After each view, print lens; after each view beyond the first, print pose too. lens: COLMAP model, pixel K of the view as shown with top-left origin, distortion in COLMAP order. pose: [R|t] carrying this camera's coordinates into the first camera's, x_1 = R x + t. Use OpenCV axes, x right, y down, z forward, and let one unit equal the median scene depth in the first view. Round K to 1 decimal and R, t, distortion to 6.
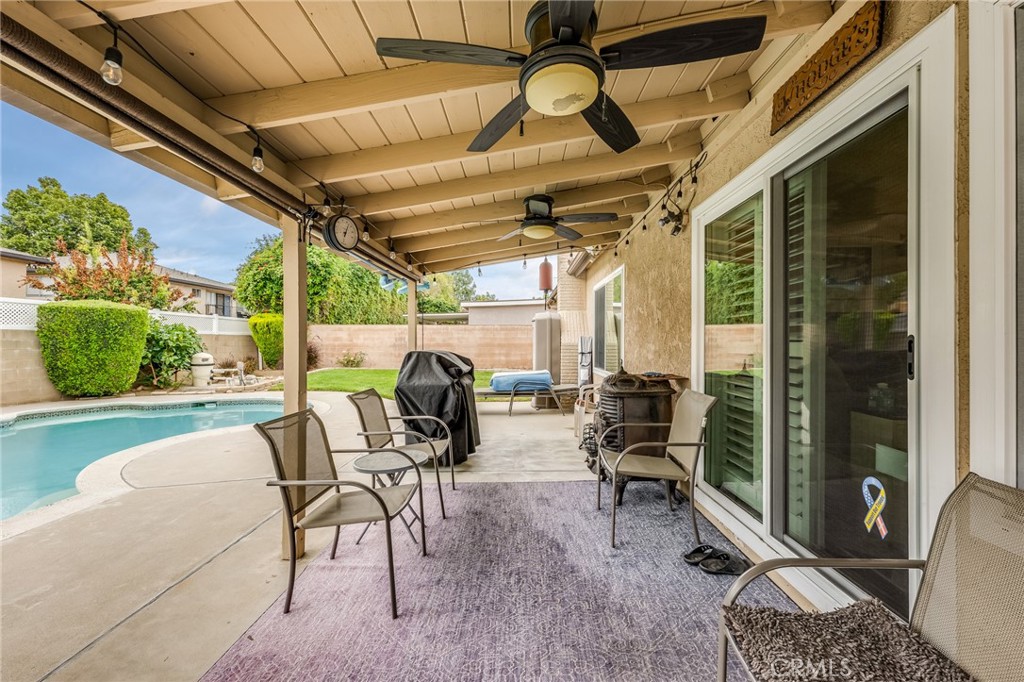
lens RADIAL K [[417.8, 0, 511.0], [0, 417.8, 337.9], [0, 0, 1]] dist [0.002661, -0.000016]
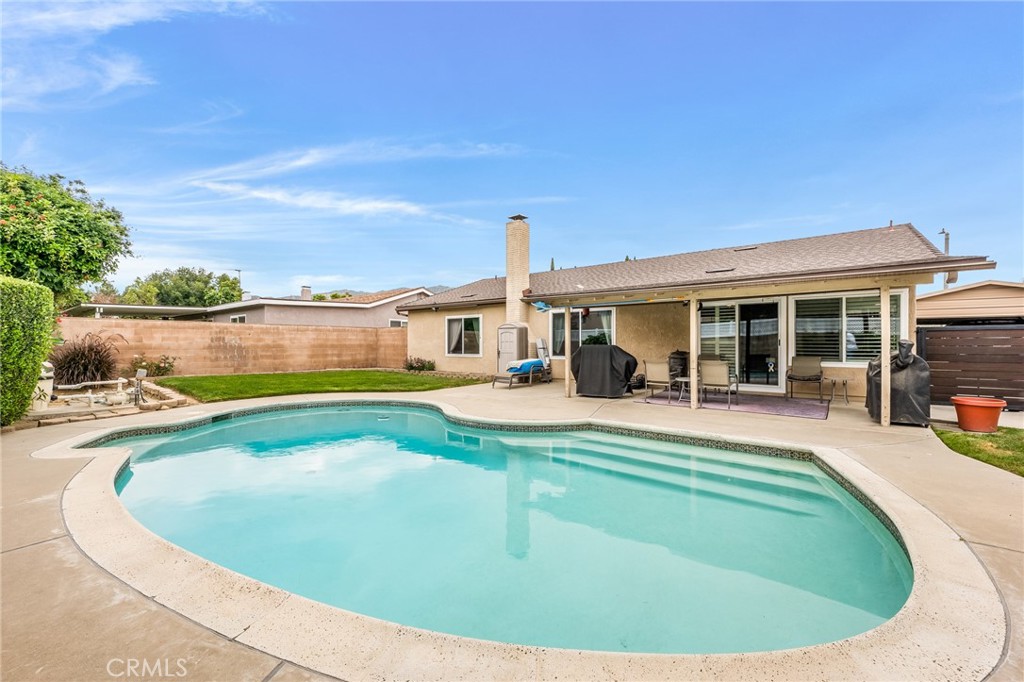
lens RADIAL K [[417.8, 0, 511.0], [0, 417.8, 337.9], [0, 0, 1]] dist [0.002661, -0.000016]
pose [[0.606184, 0.008495, 0.795279, -0.589872], [-0.003383, 0.999961, -0.008103, 0.004825], [-0.795318, 0.002222, 0.606189, 0.034912]]
